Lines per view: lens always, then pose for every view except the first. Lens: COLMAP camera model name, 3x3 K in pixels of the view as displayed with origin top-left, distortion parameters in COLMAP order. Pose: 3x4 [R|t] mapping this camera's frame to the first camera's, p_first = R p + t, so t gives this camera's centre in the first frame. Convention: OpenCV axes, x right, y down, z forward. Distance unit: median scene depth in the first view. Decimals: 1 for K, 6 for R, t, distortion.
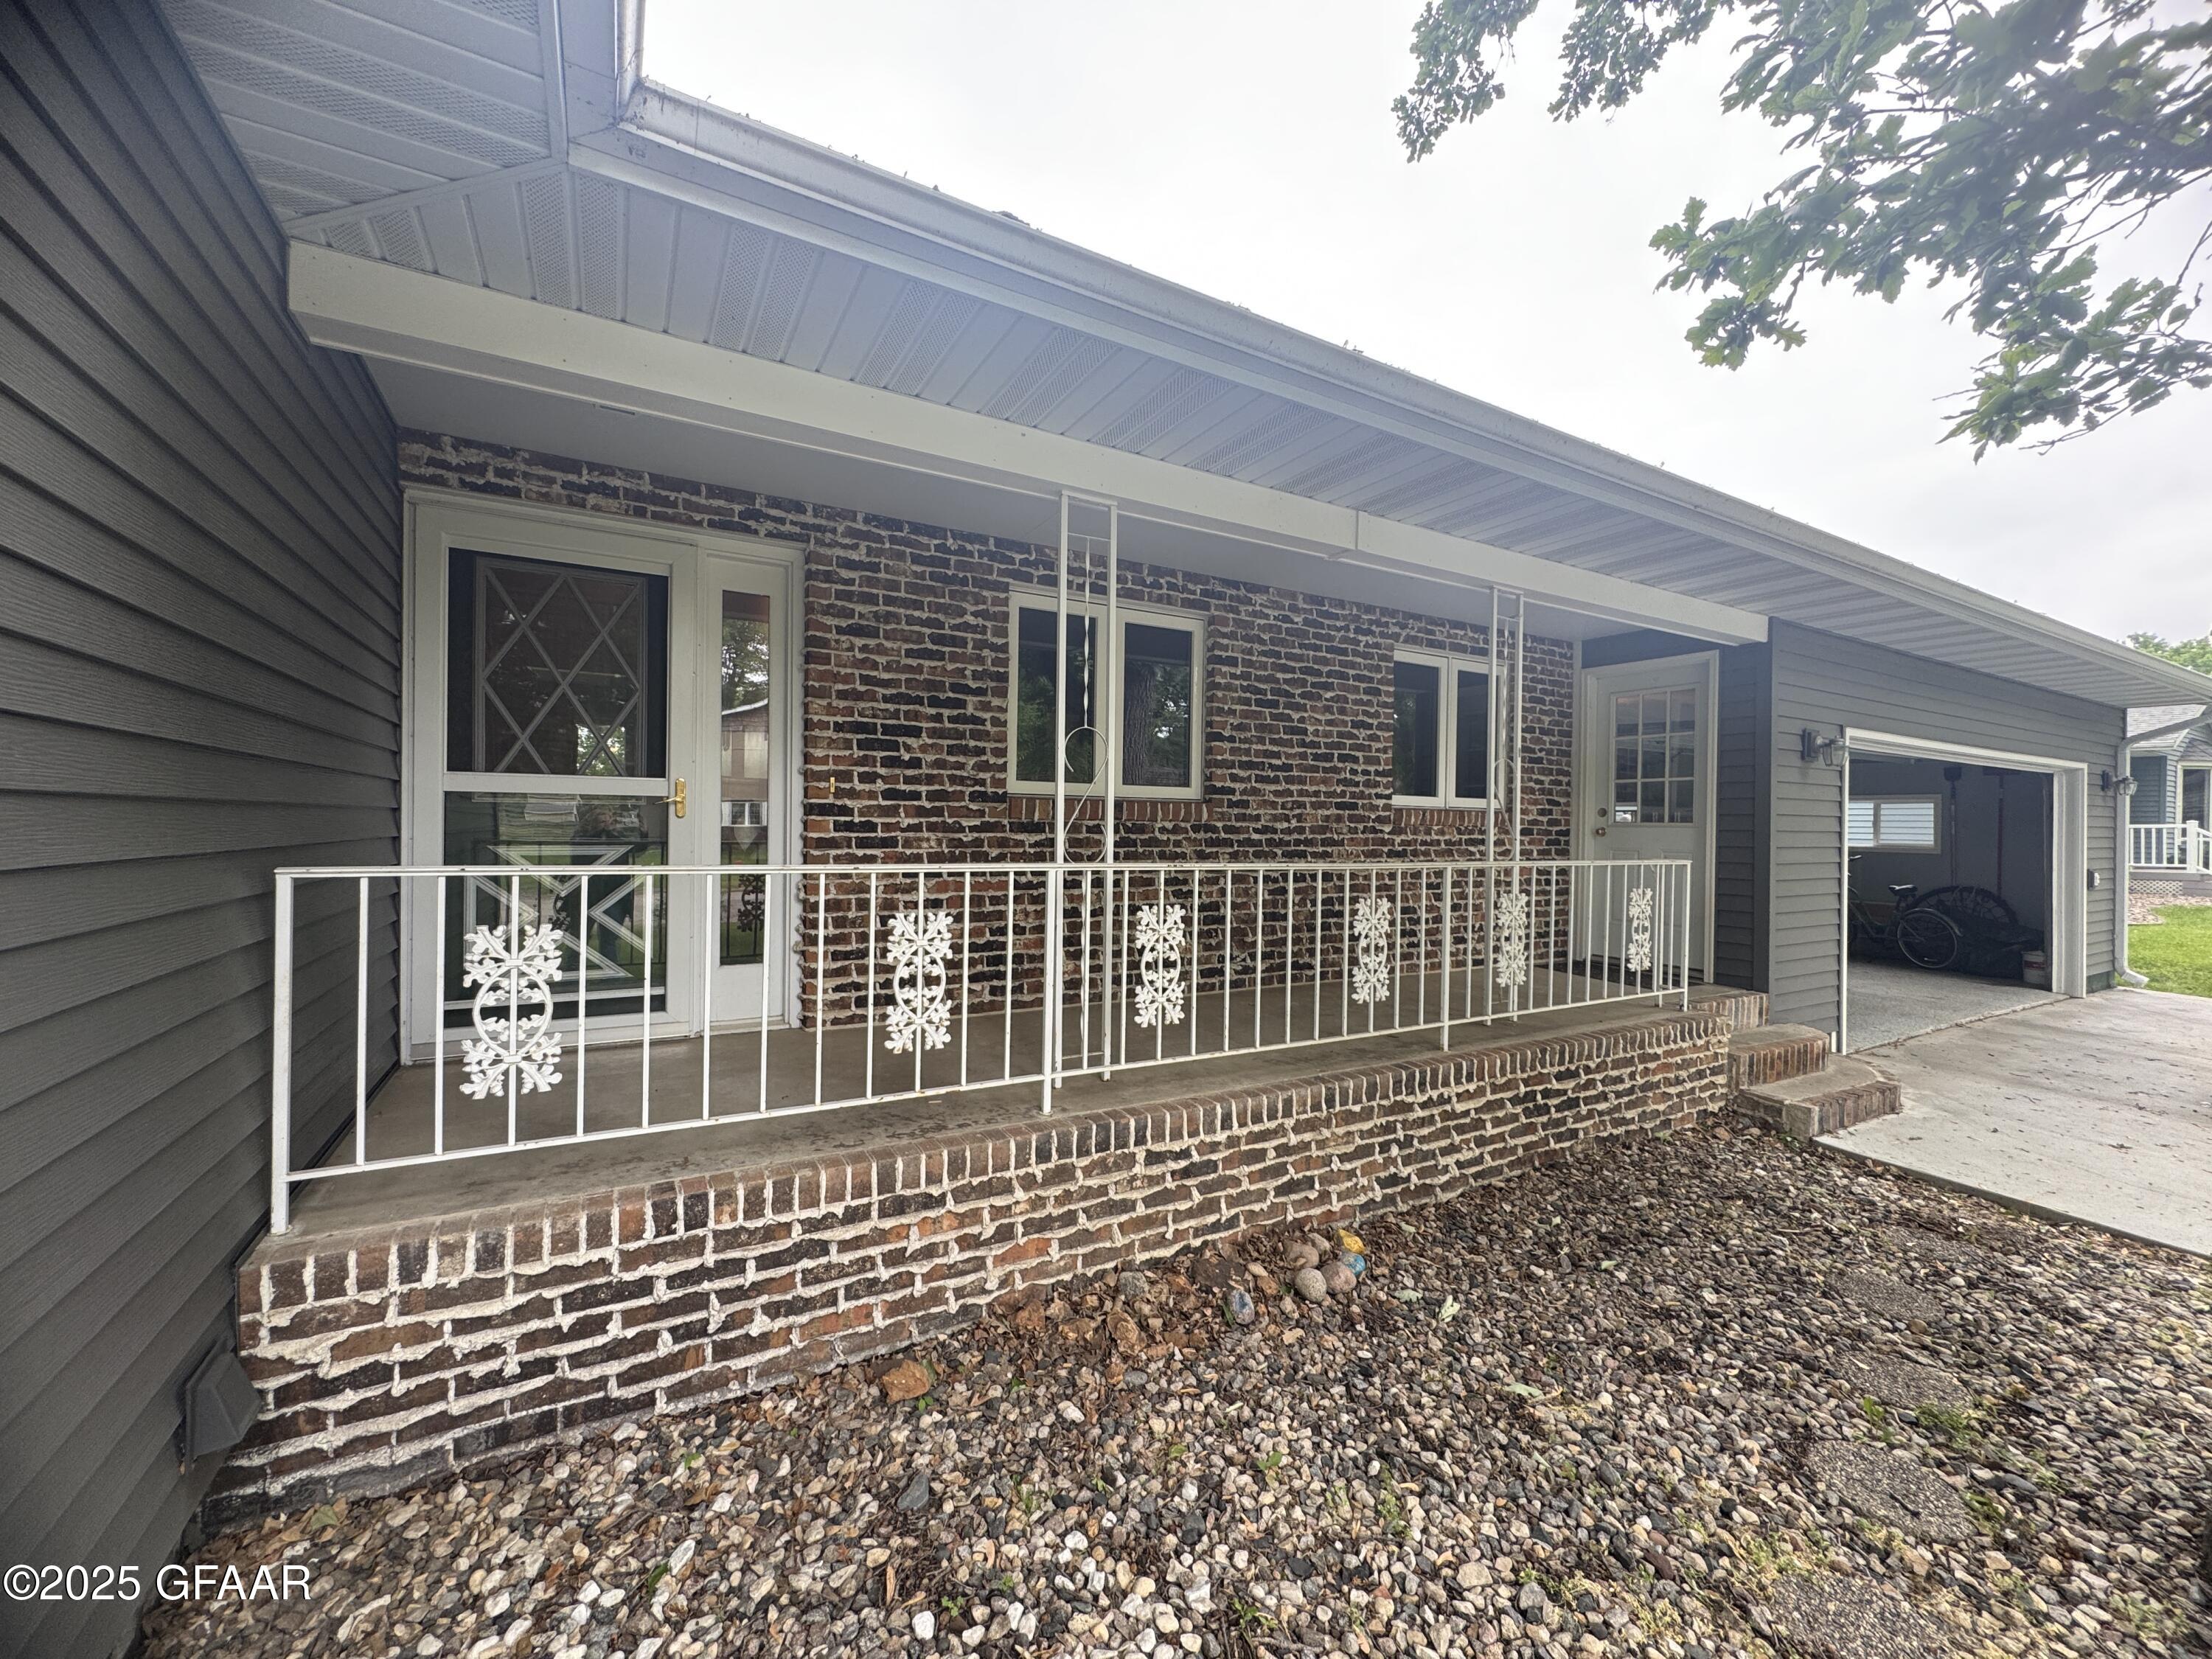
lens RADIAL K [[888.3, 0, 1114.6], [0, 888.3, 829.6], [0, 0, 1]] dist [-0.001368, 0.000980]
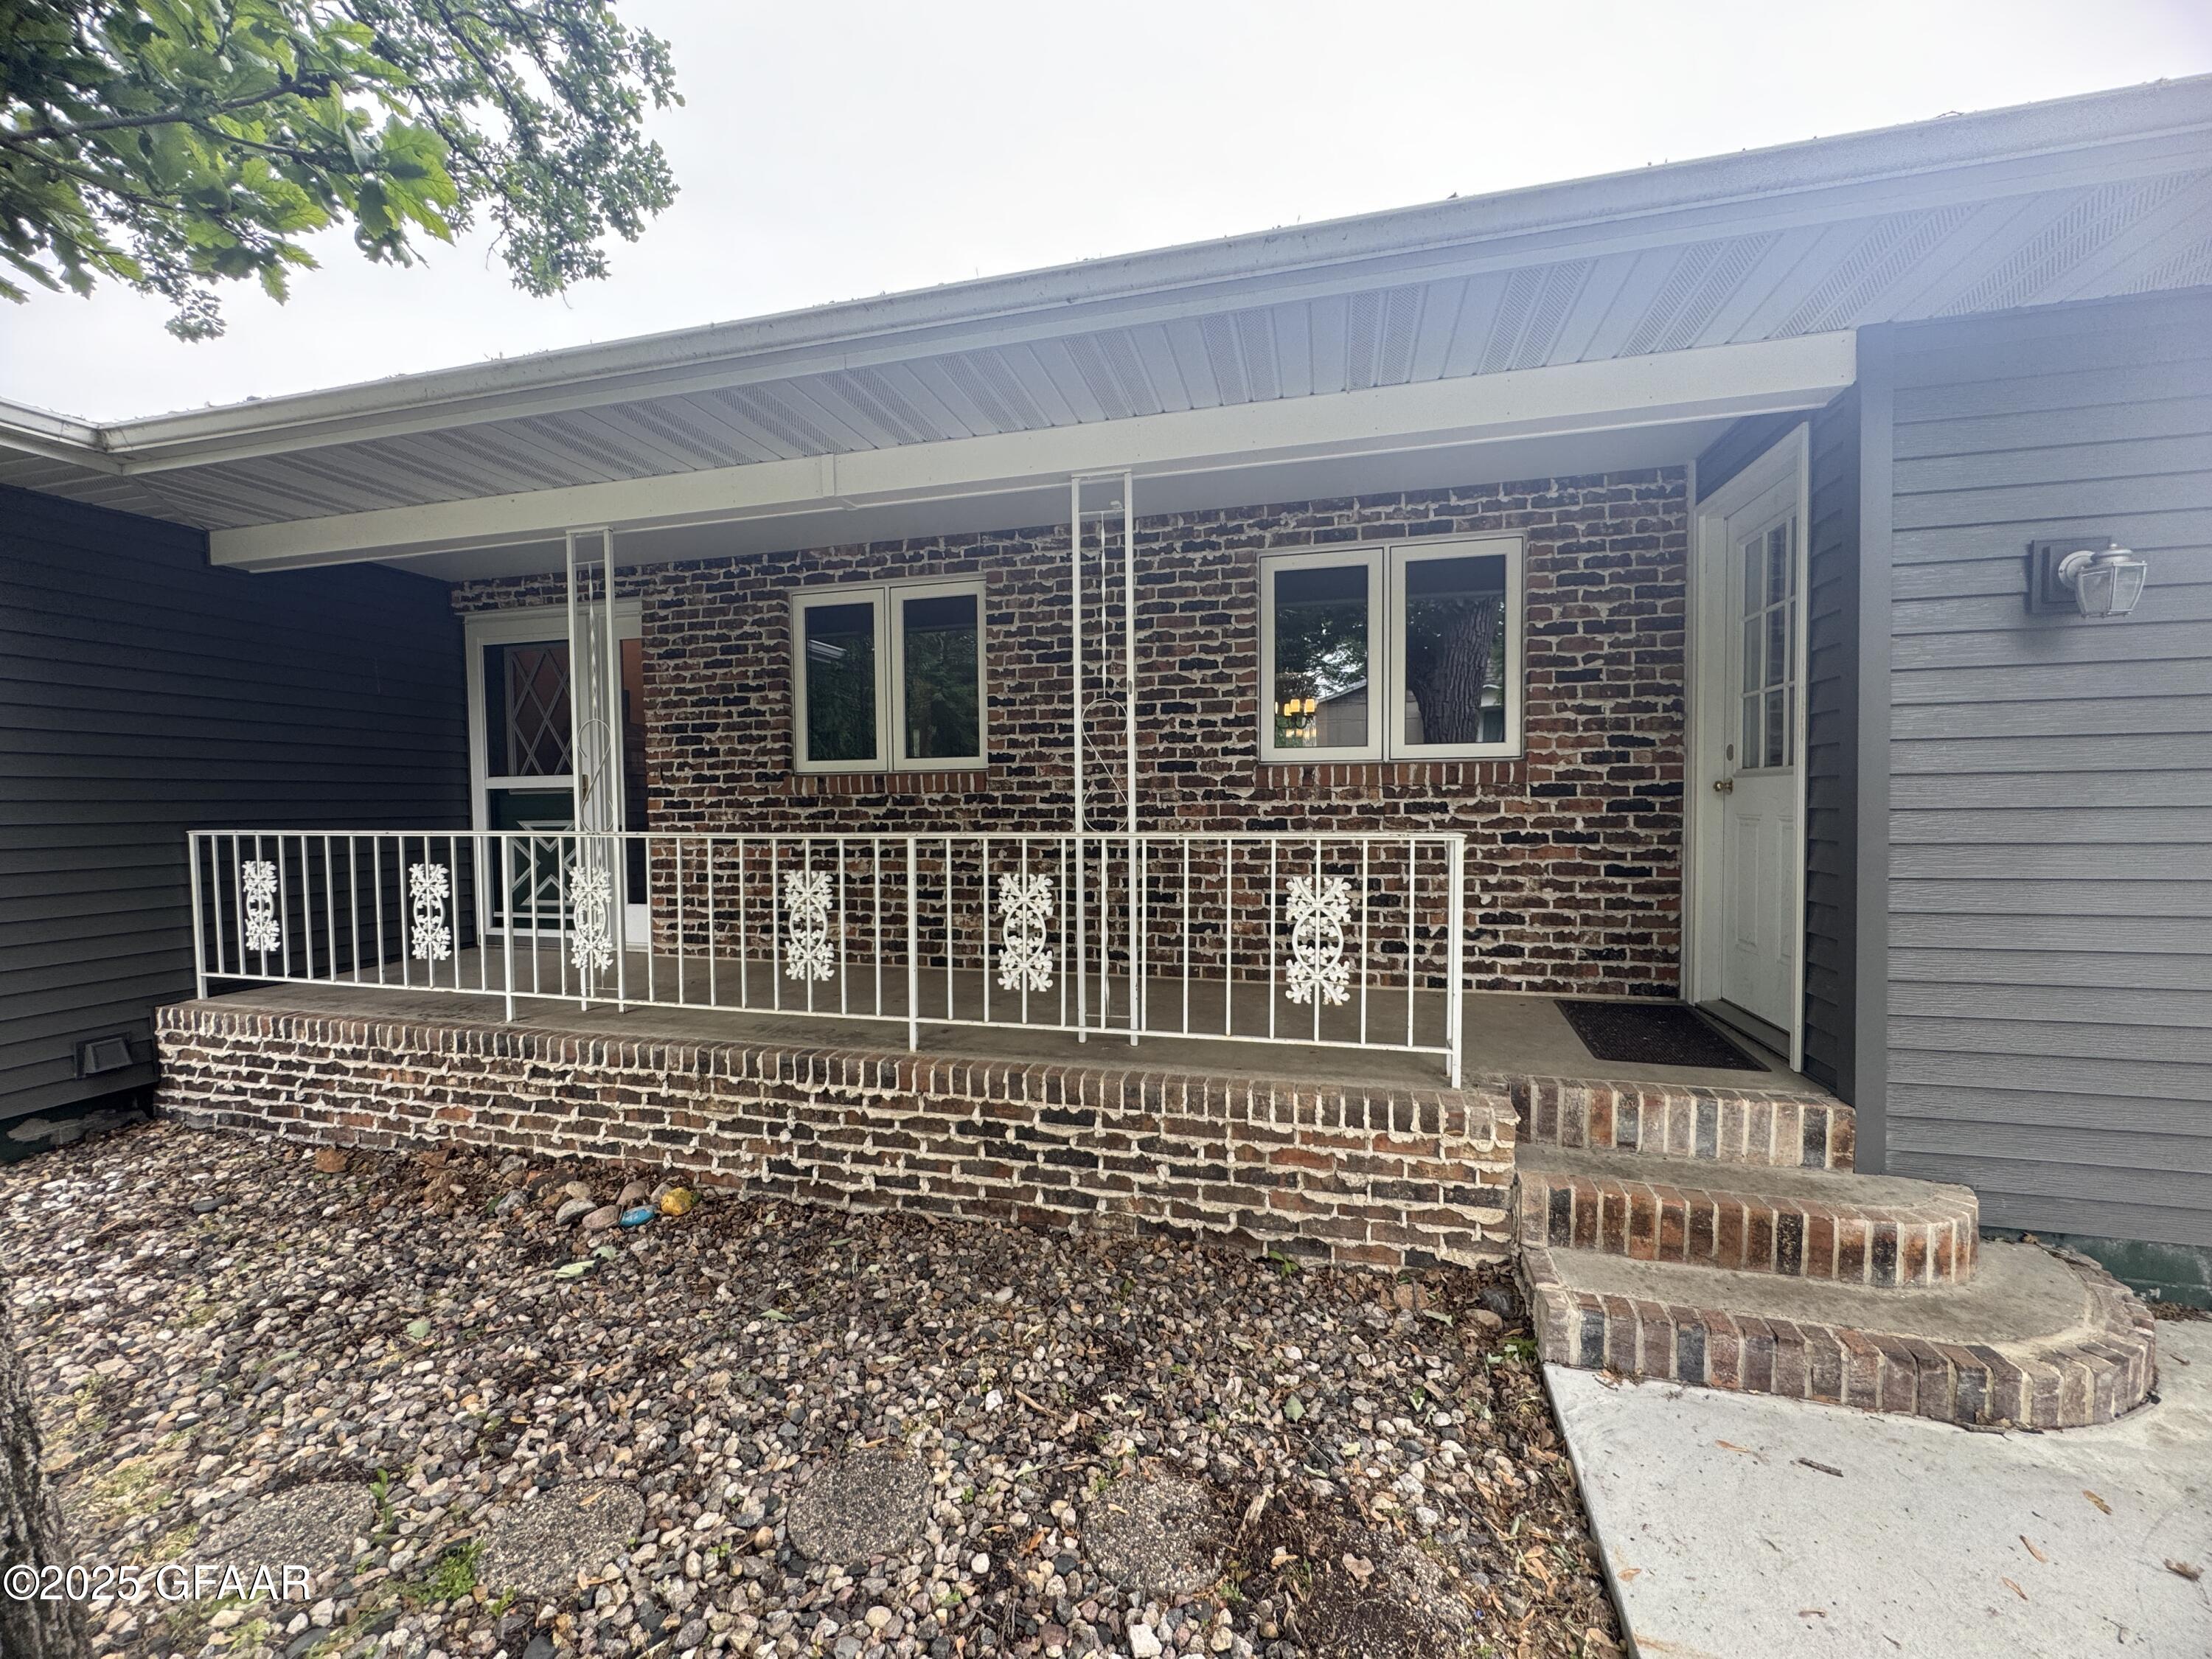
lens RADIAL K [[888.3, 0, 1114.6], [0, 888.3, 833.2], [0, 0, 1]] dist [-0.001368, 0.000980]
pose [[0.715787, 0.004387, -0.698305, 1.240026], [0.018325, 0.999518, 0.025064, 0.020538], [0.698079, -0.030737, 0.715361, 0.582617]]
